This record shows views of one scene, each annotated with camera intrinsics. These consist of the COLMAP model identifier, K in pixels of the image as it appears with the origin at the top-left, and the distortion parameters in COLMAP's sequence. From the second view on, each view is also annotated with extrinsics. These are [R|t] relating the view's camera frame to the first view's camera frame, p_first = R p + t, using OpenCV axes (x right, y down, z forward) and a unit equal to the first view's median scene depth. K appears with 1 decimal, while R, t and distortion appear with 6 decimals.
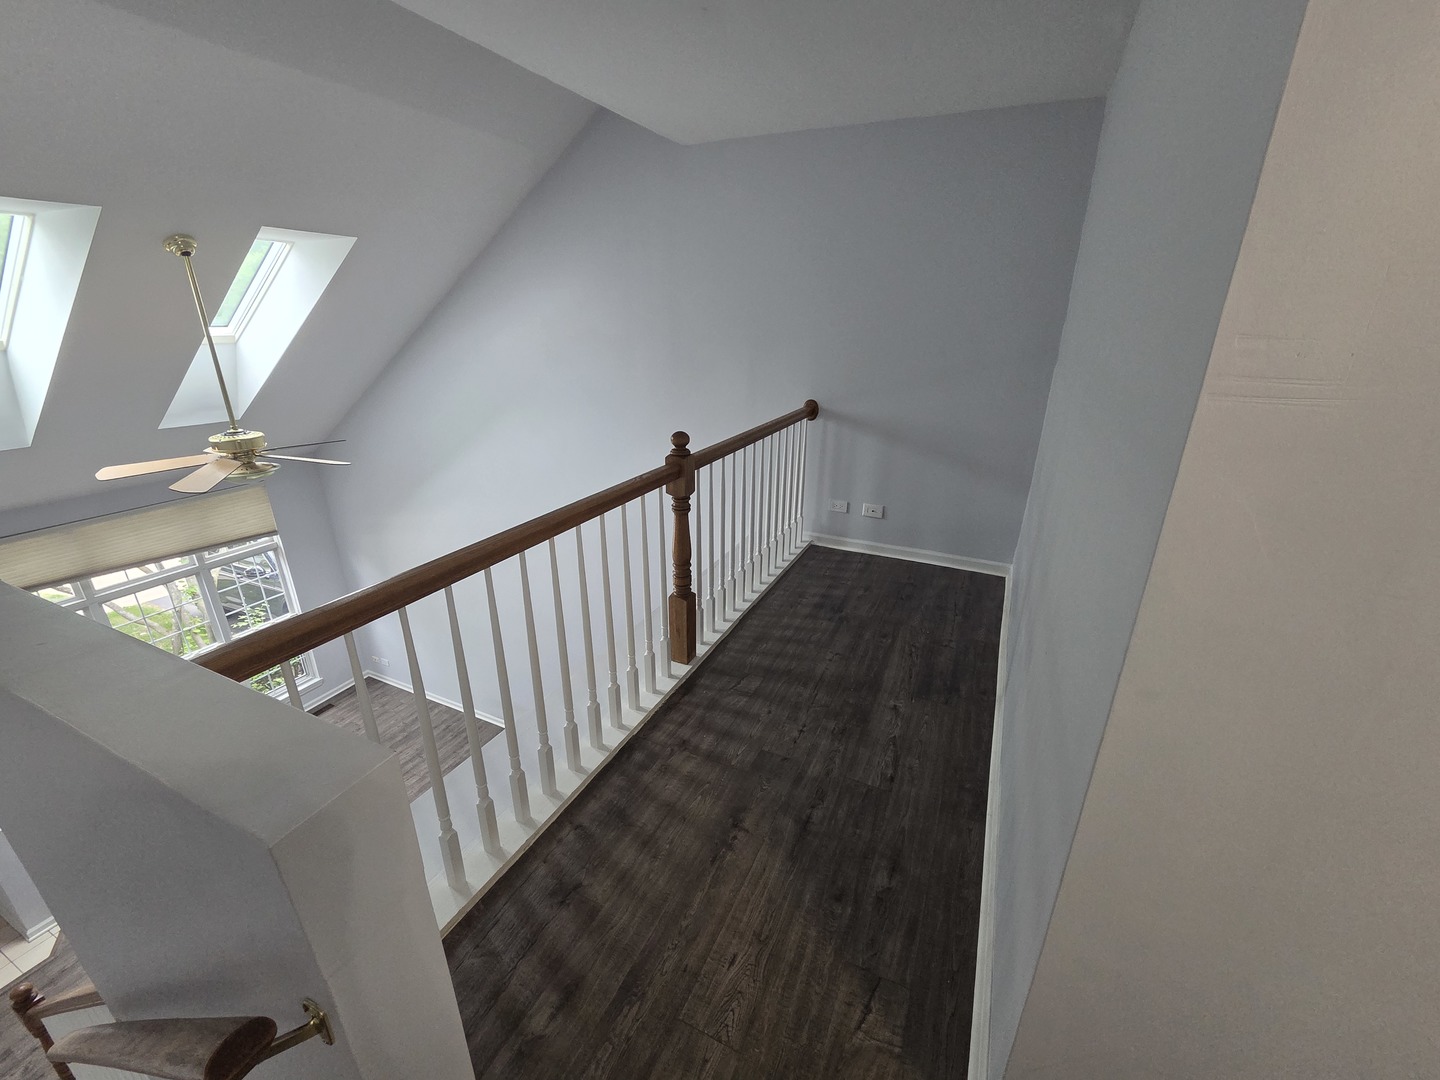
lens RADIAL K [[594.5, 0, 713.6], [0, 594.5, 542.1], [0, 0, 1]] dist [-0.005024, 0.001171]
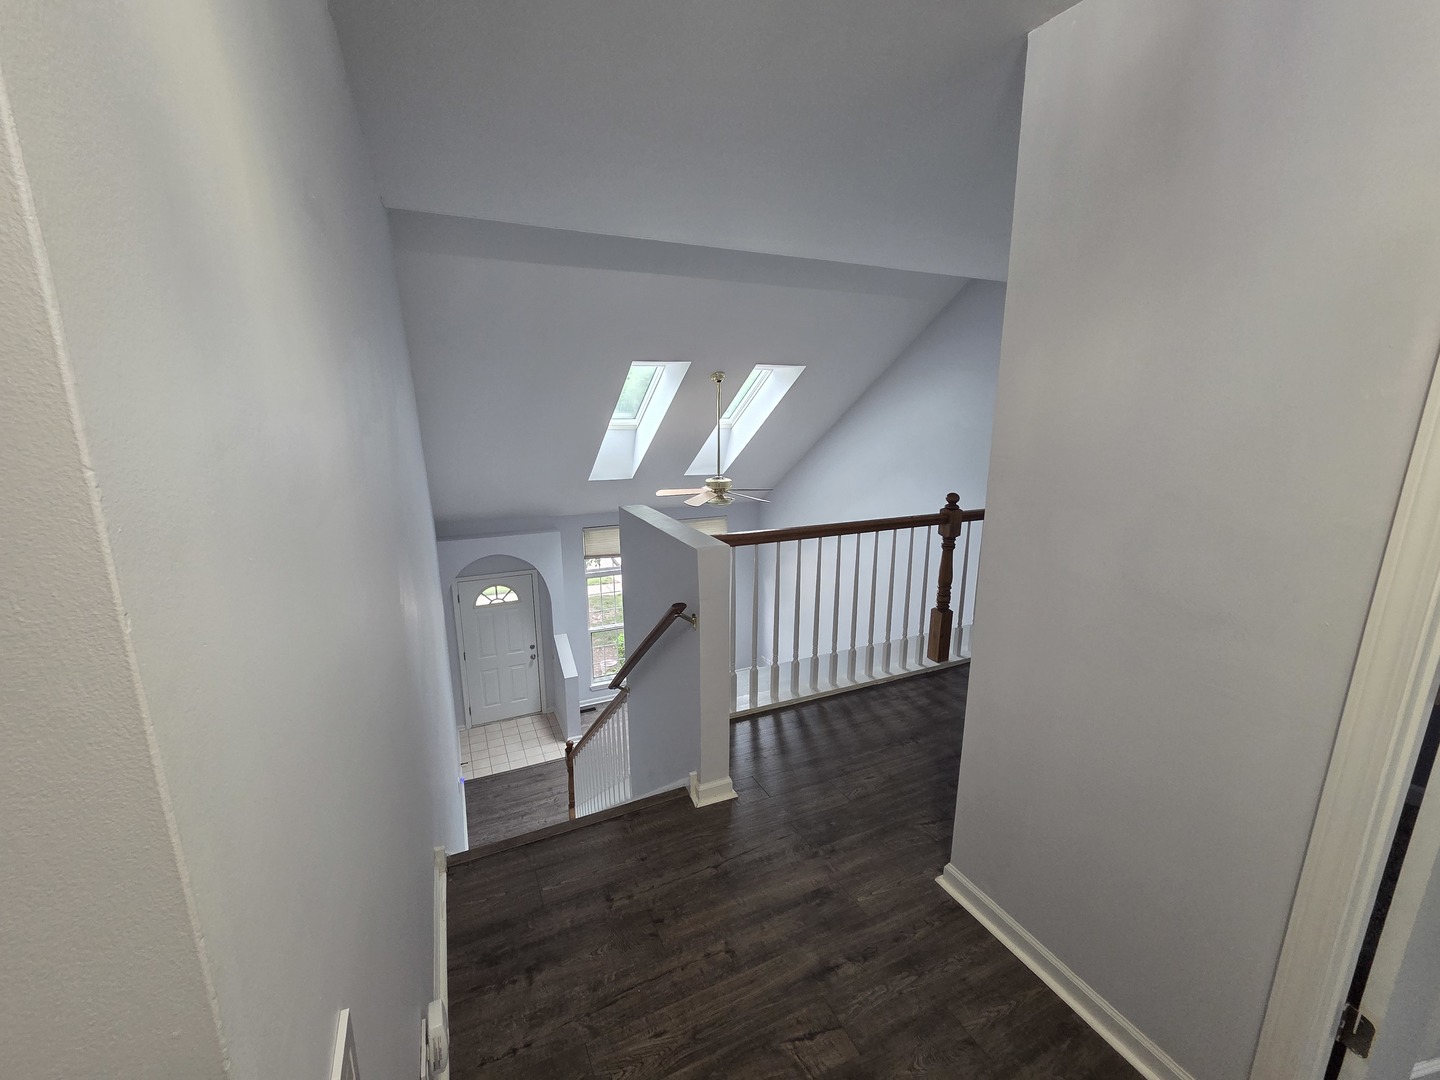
lens RADIAL K [[594.5, 0, 720.5], [0, 594.5, 541.7], [0, 0, 1]] dist [-0.005024, 0.001171]
pose [[0.777588, 0.141675, -0.612606, 0.393288], [-0.228814, 0.971242, -0.065820, 0.151807], [0.585664, 0.191353, 0.787643, -0.446599]]
